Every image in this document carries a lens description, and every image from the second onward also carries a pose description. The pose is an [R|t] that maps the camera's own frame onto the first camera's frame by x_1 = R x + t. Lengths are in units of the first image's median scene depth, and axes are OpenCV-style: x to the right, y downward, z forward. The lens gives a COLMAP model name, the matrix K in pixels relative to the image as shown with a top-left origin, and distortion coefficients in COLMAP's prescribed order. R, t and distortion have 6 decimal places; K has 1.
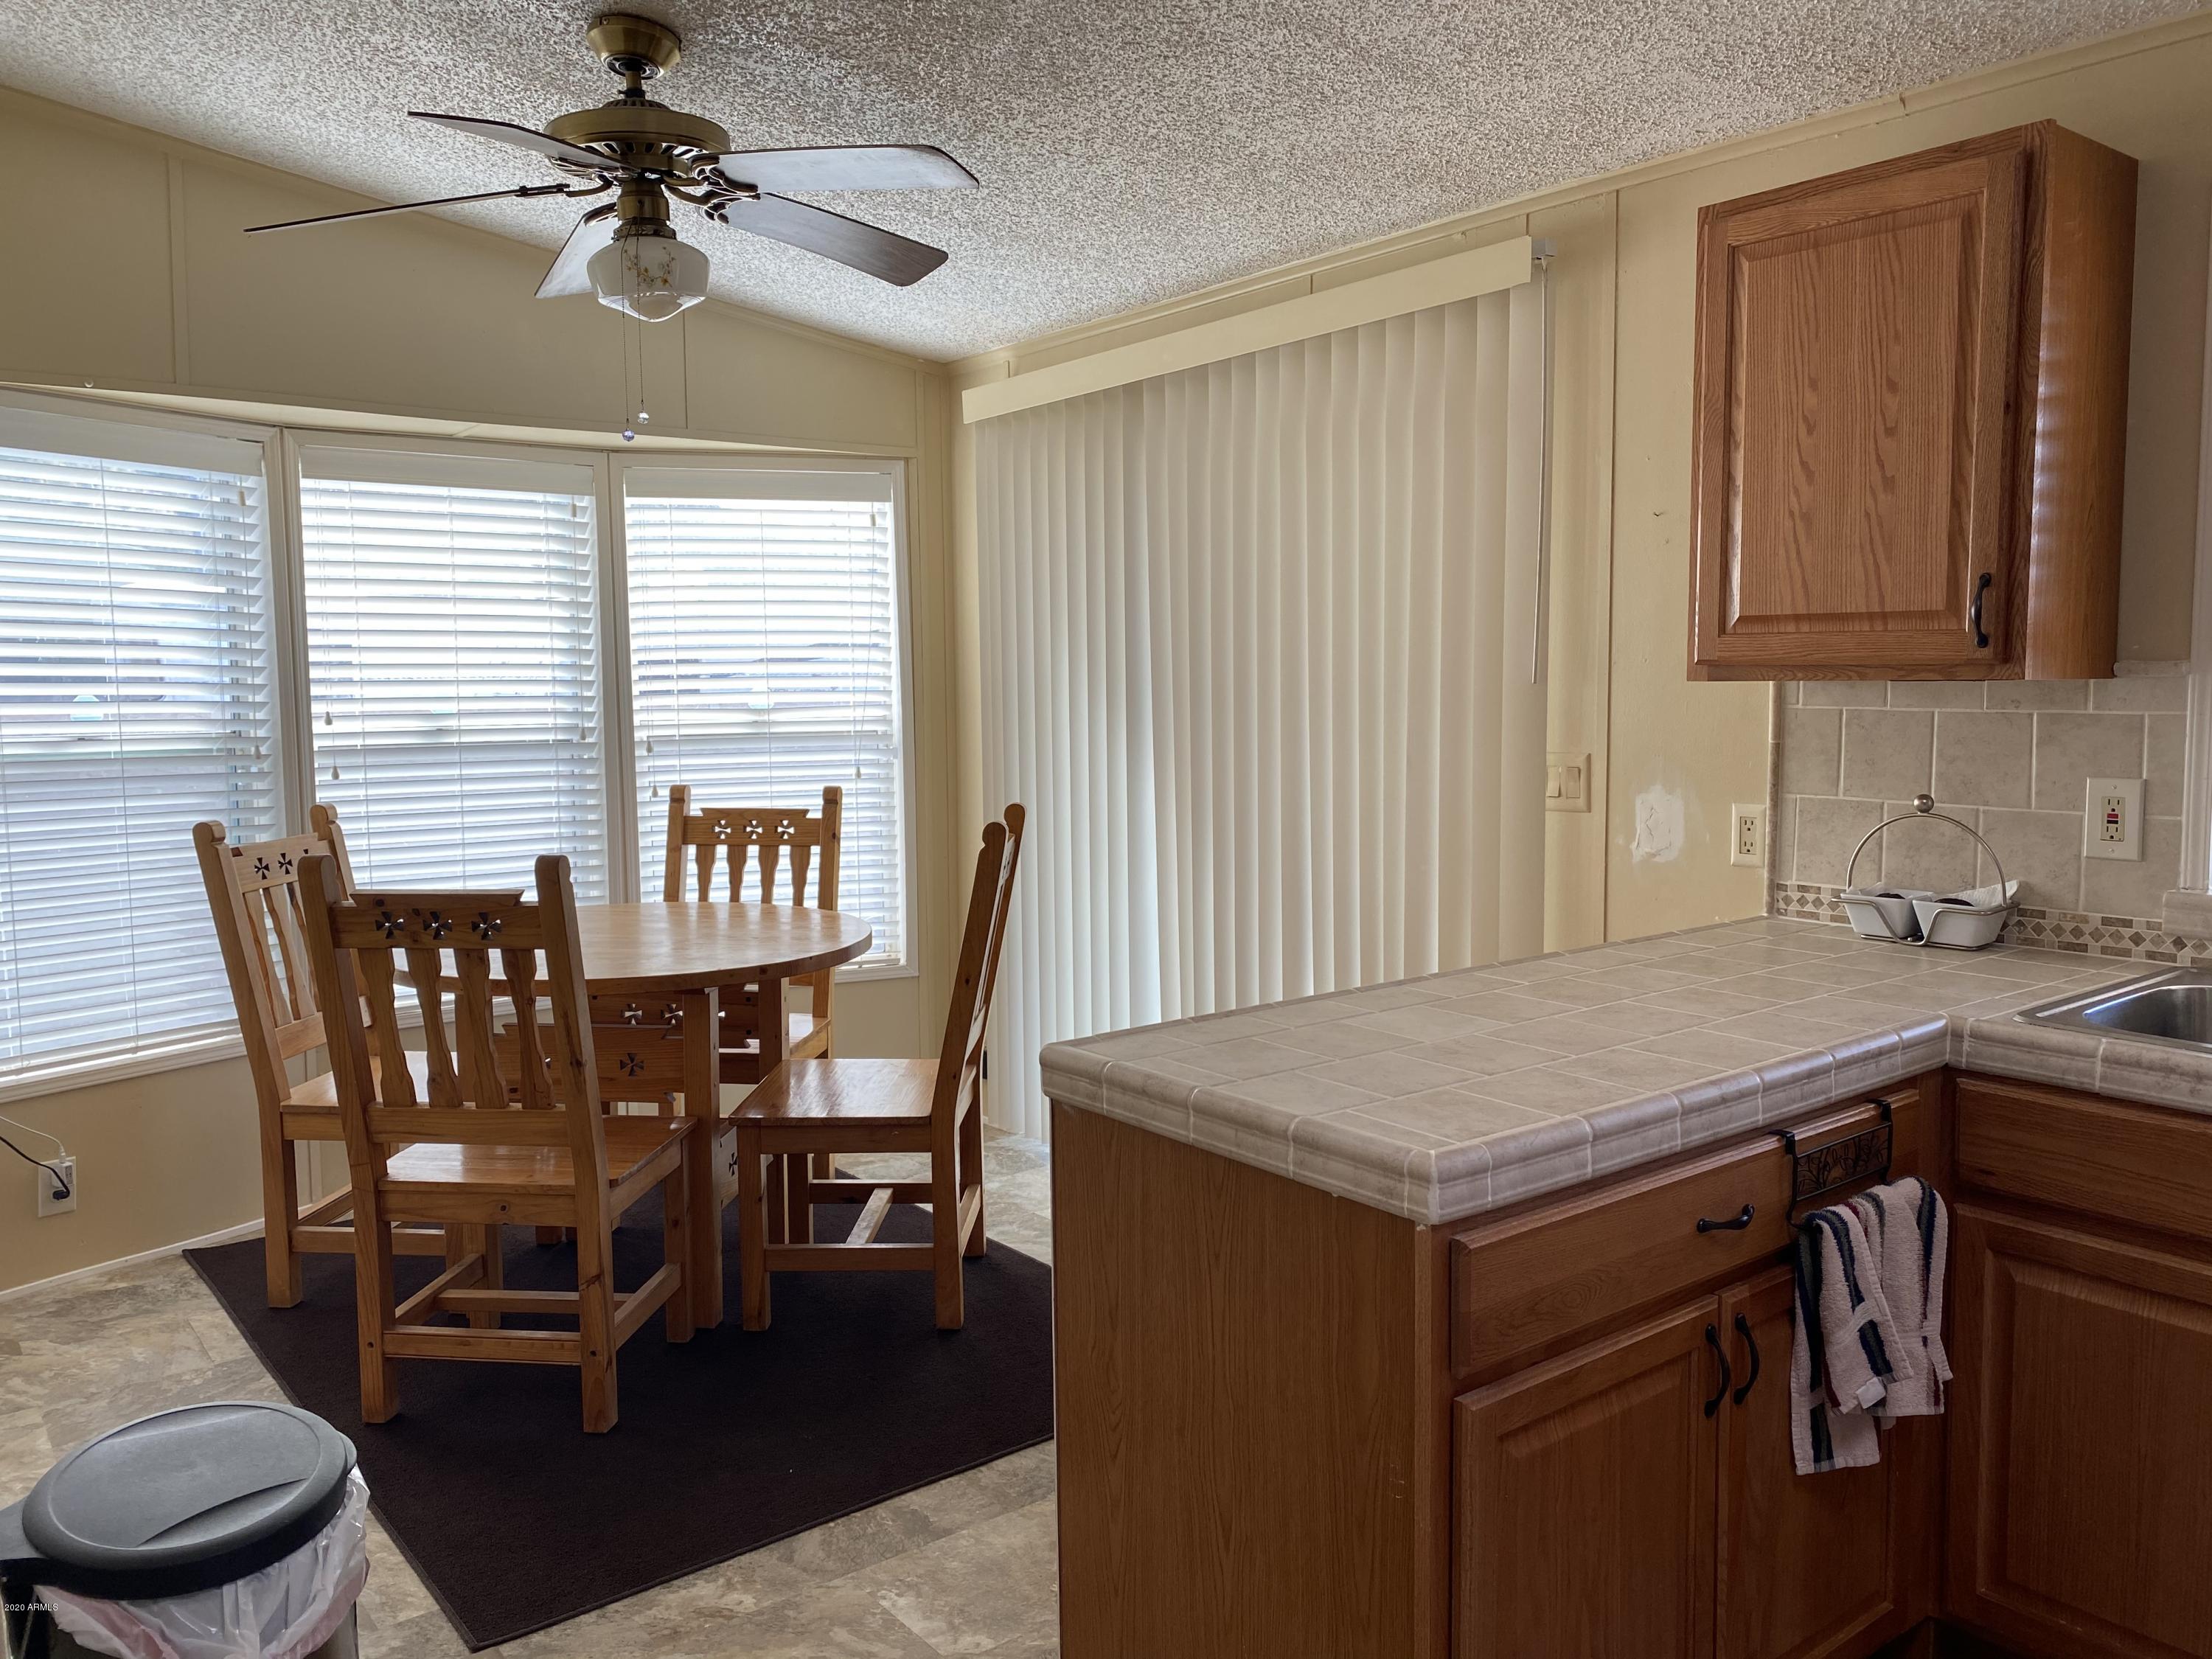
lens RADIAL K [[1678.4, 0, 1089.7], [0, 1678.4, 820.5], [0, 0, 1]] dist [0.051218, -0.040971]
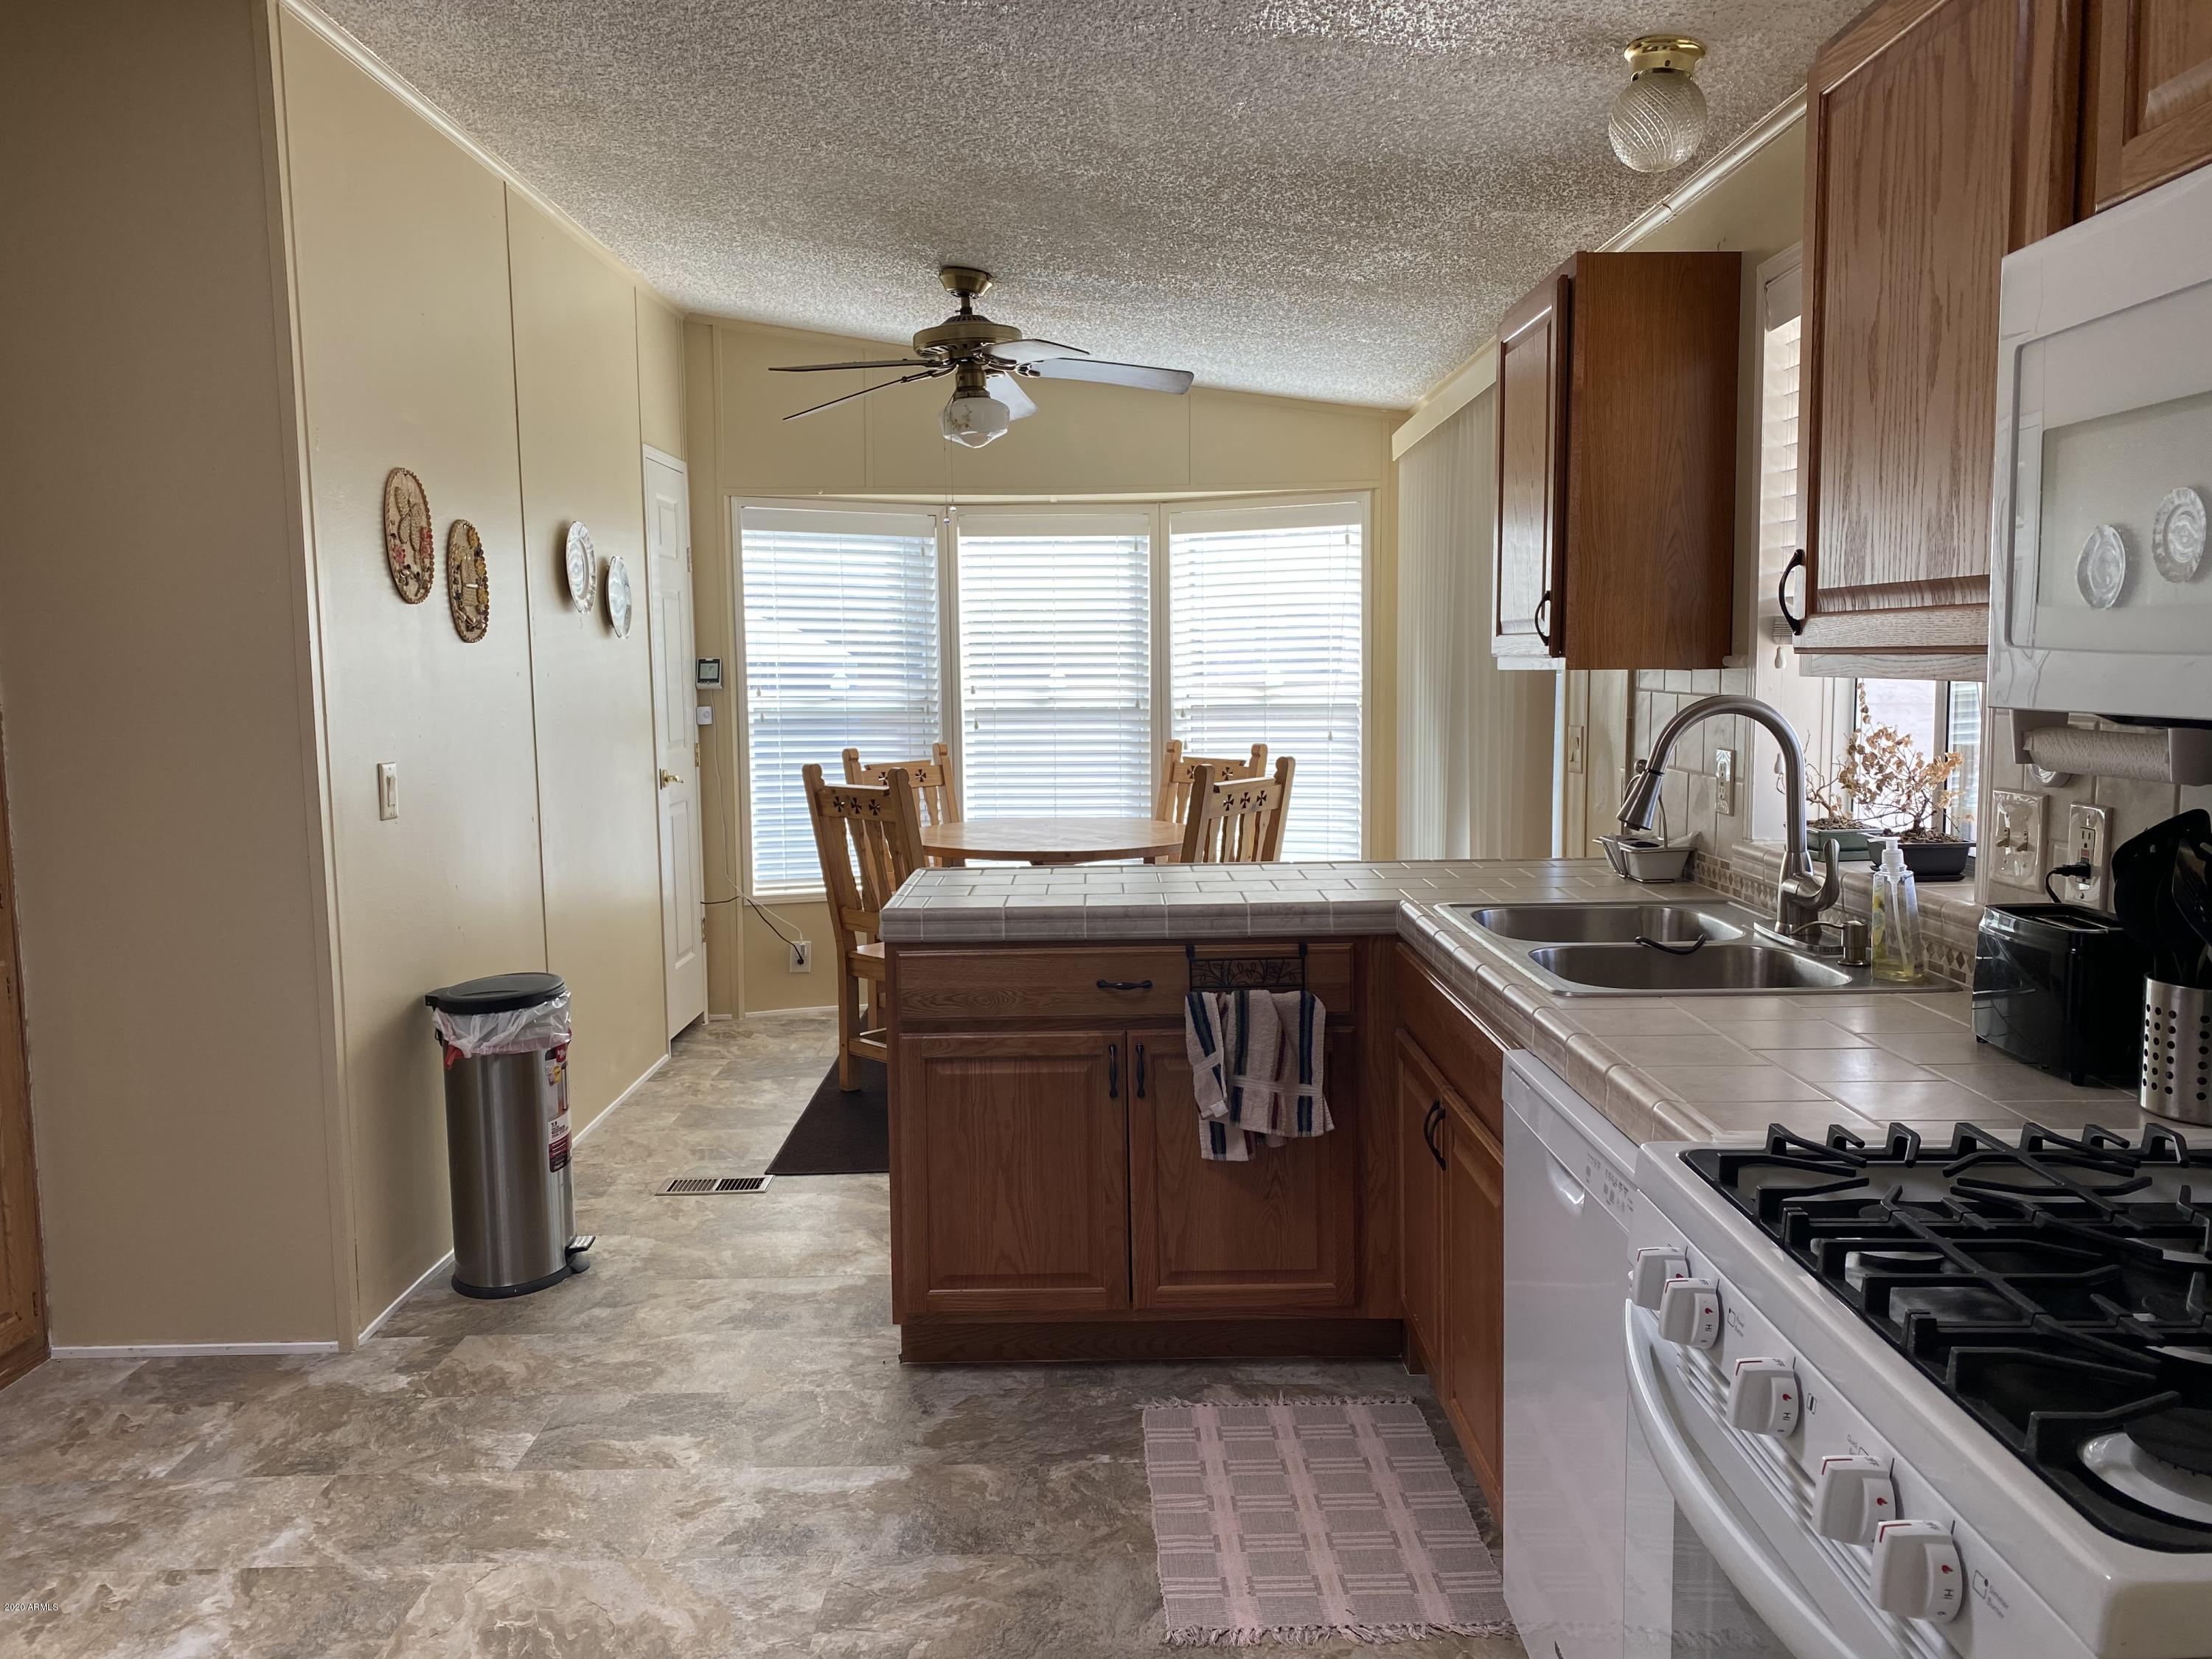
lens RADIAL K [[1678.4, 0, 1064.9], [0, 1678.4, 841.4], [0, 0, 1]] dist [0.051218, -0.040971]
pose [[0.780402, 0.066237, -0.621759, 1.005918], [-0.051217, 0.997803, 0.042012, 0.016488], [0.623177, -0.000942, 0.782081, -0.265686]]
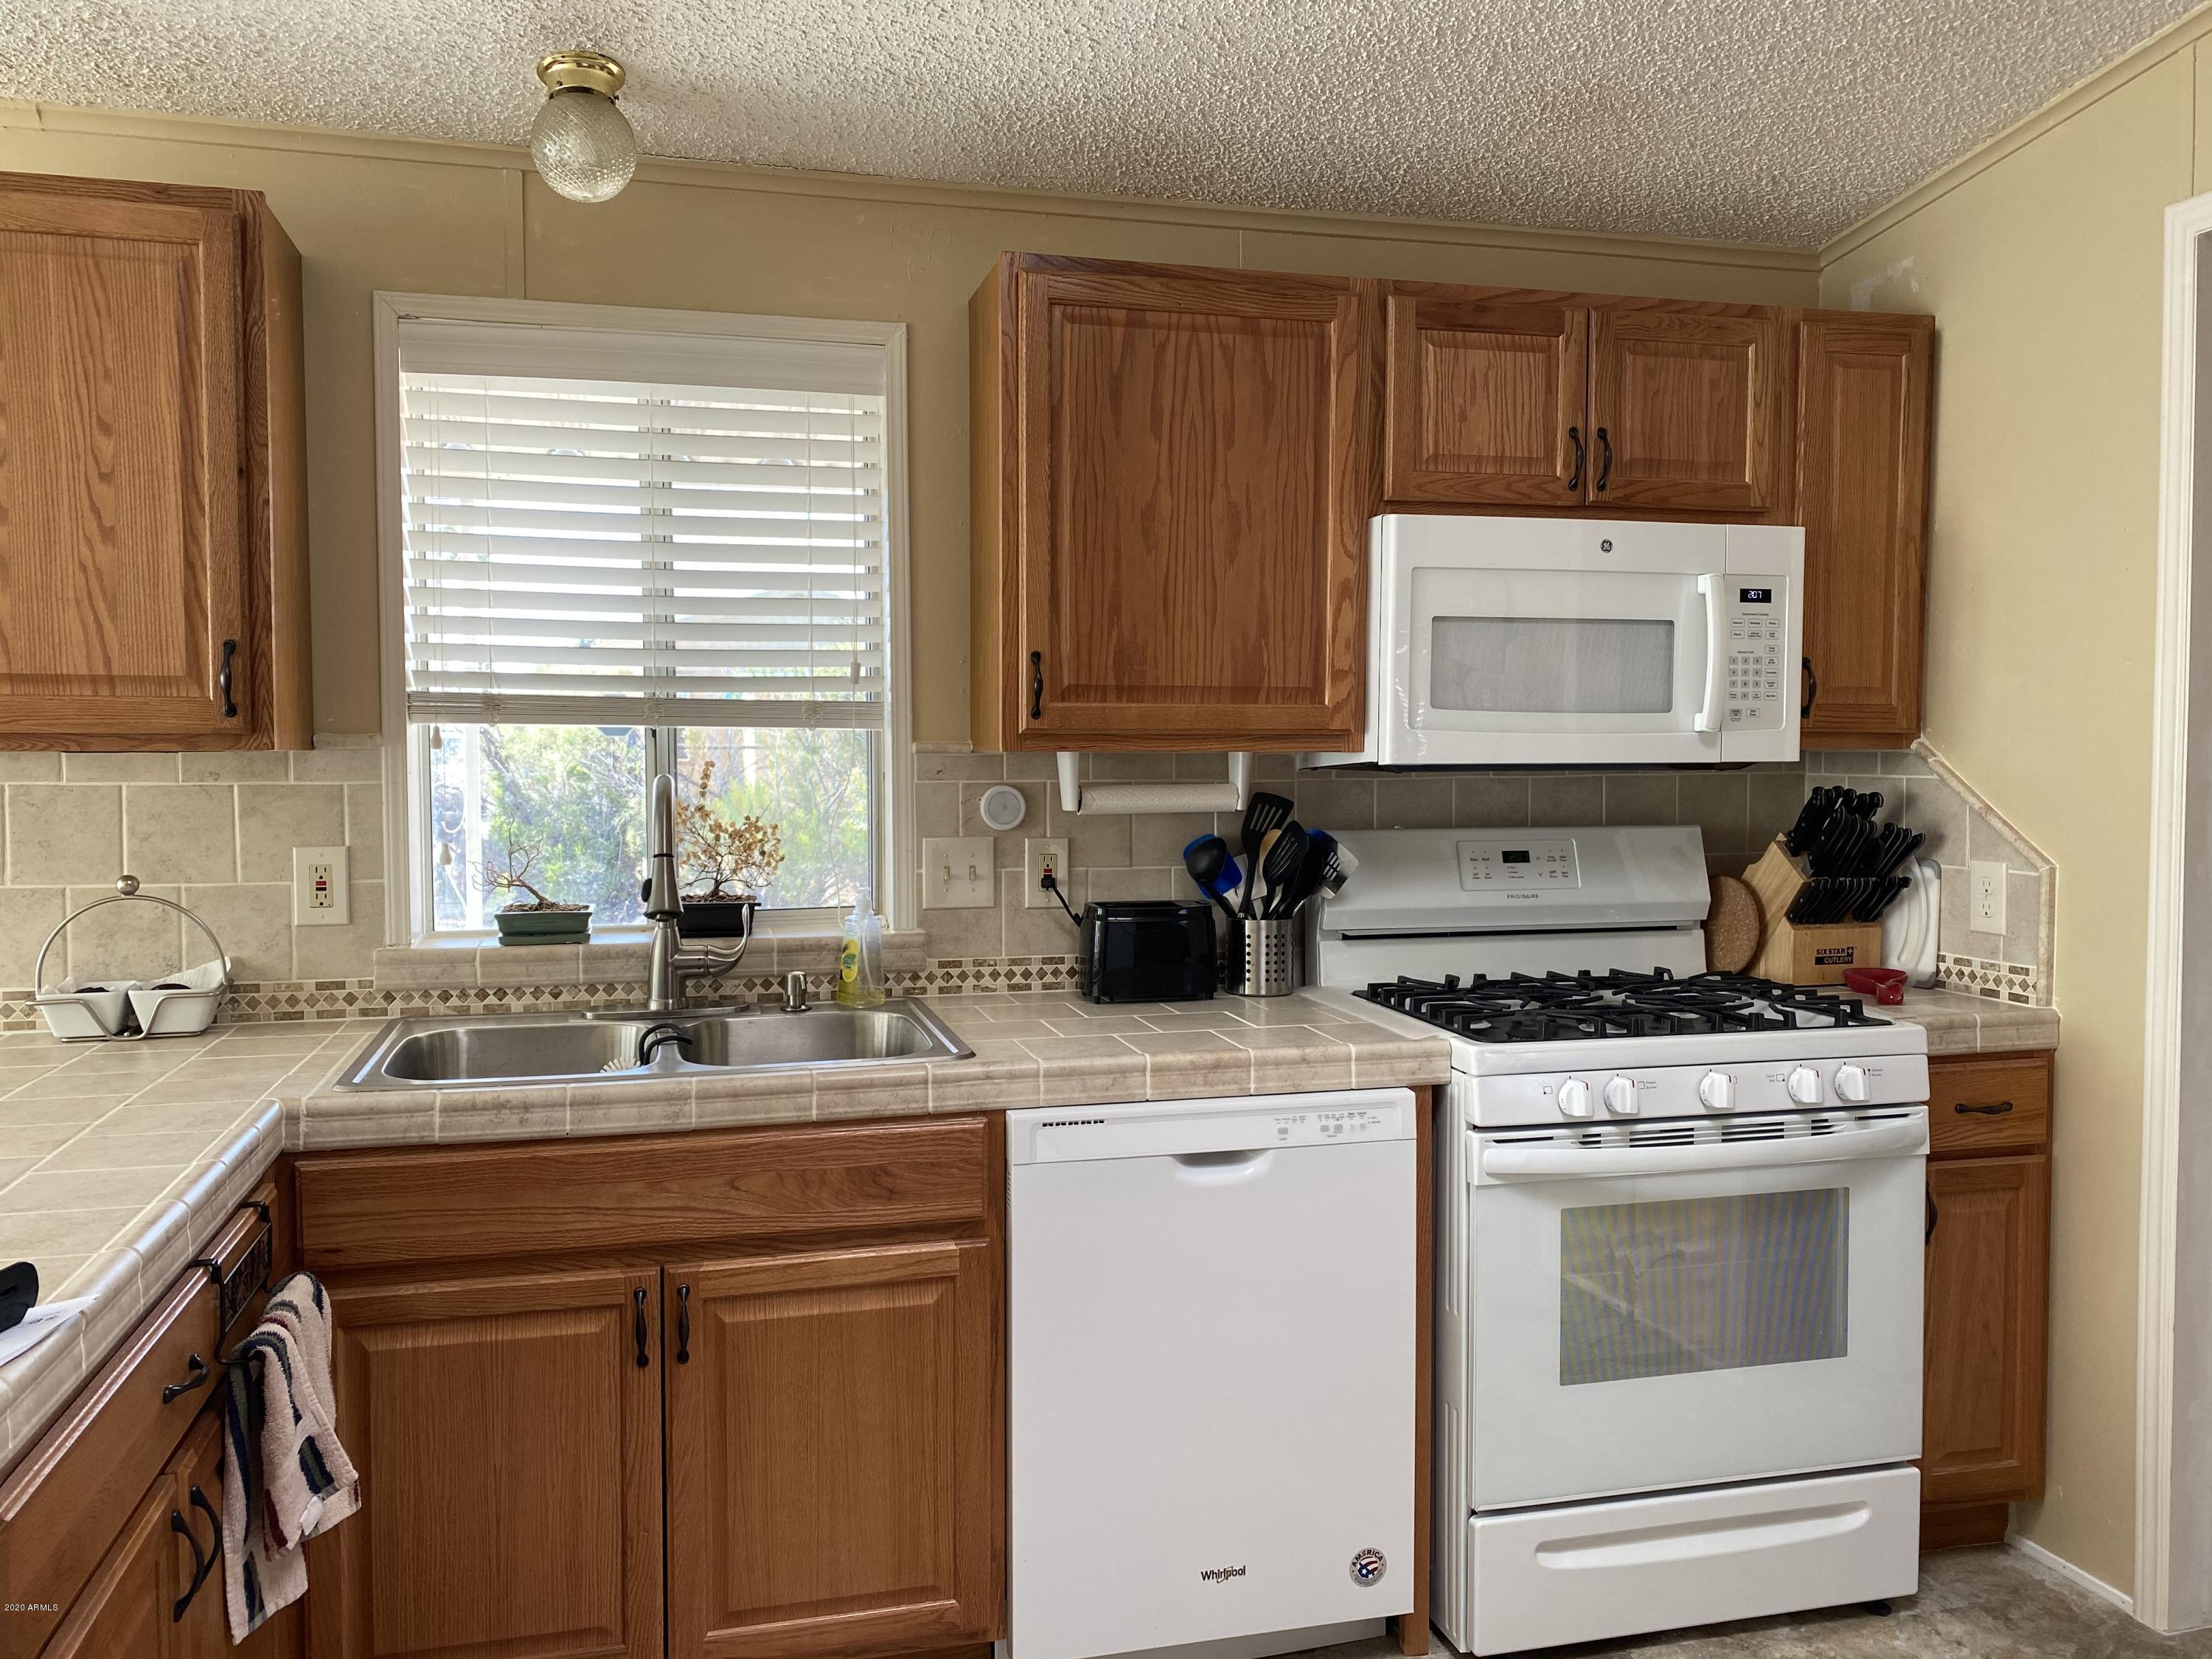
lens RADIAL K [[1678.4, 0, 1086.8], [0, 1678.4, 831.5], [0, 0, 1]] dist [0.051218, -0.040971]
pose [[0.402625, -0.041020, 0.914446, -0.153428], [0.078229, 0.996882, 0.010275, -0.008452], [-0.912016, 0.067399, 0.404578, 0.162301]]
